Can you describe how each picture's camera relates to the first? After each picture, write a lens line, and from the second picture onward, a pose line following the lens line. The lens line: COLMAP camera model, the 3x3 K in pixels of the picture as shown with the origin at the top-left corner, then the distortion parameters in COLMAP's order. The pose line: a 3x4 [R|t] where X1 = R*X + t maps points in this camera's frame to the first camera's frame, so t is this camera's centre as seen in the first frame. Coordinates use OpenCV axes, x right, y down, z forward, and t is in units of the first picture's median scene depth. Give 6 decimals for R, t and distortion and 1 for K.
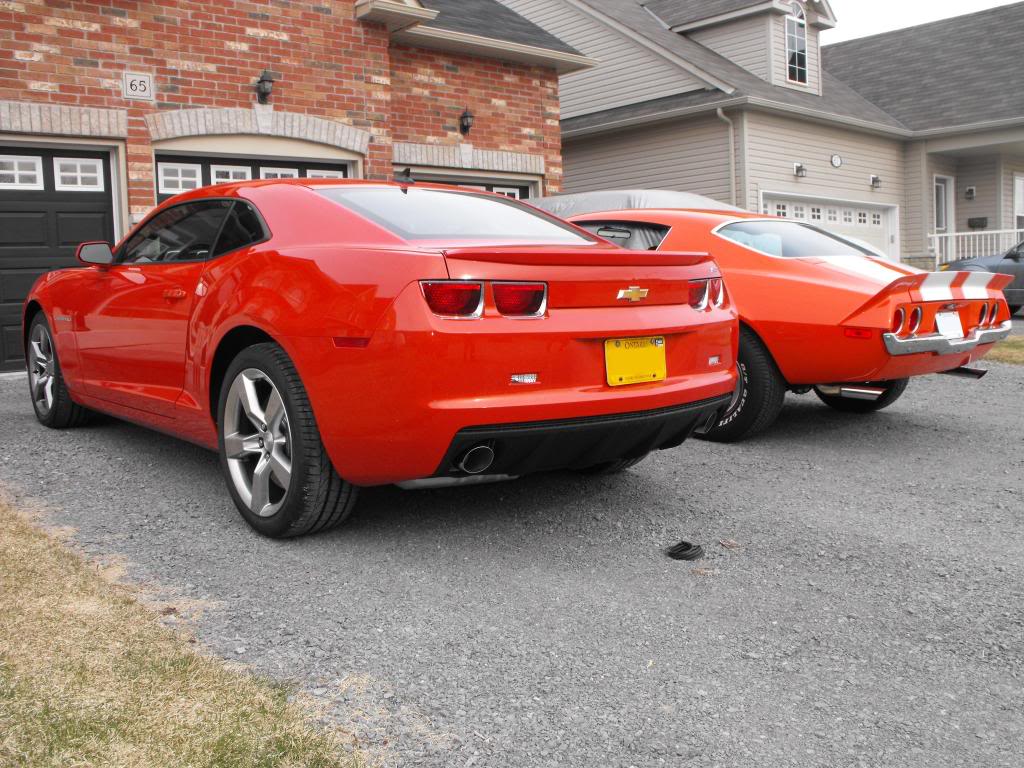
lens RADIAL K [[1010.9, 0, 511.6], [0, 1010.9, 349.5], [0, 0, 1]] dist [-0.072563, 0.000000]
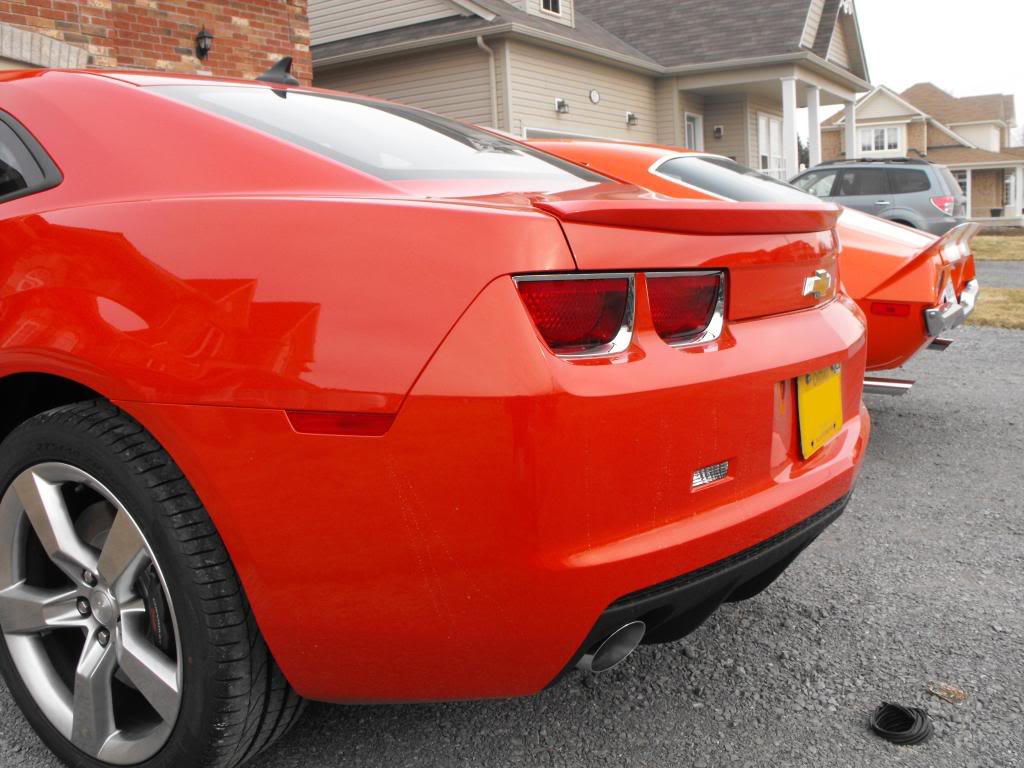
lens RADIAL K [[1010.9, 0, 503.7], [0, 1010.9, 351.7], [0, 0, 1]] dist [-0.072563, 0.000000]
pose [[0.958967, -0.054979, 0.278135, -0.051607], [0.038986, 0.997270, 0.062713, -0.015681], [-0.280824, -0.049296, 0.958492, 0.137626]]
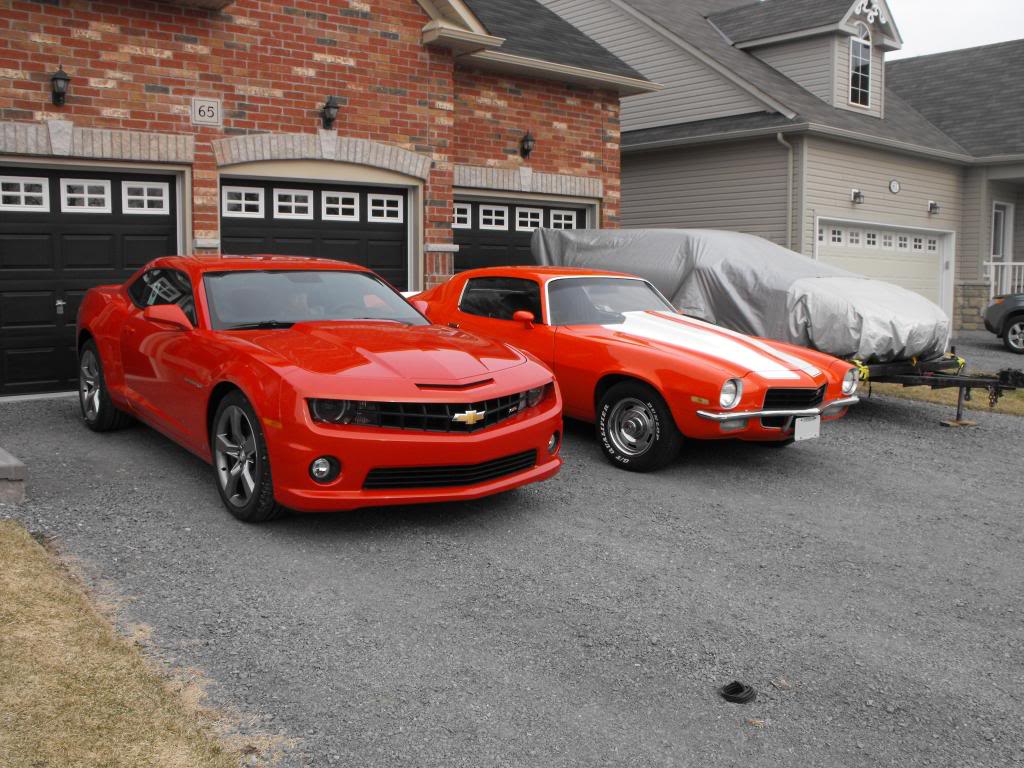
lens RADIAL K [[1010.9, 0, 525.4], [0, 1010.9, 358.0], [0, 0, 1]] dist [-0.072563, 0.000000]
pose [[0.998595, 0.044878, -0.028193, -0.008825], [-0.044109, 0.998654, 0.027302, -0.042893], [0.029380, -0.026020, 0.999230, -0.007950]]
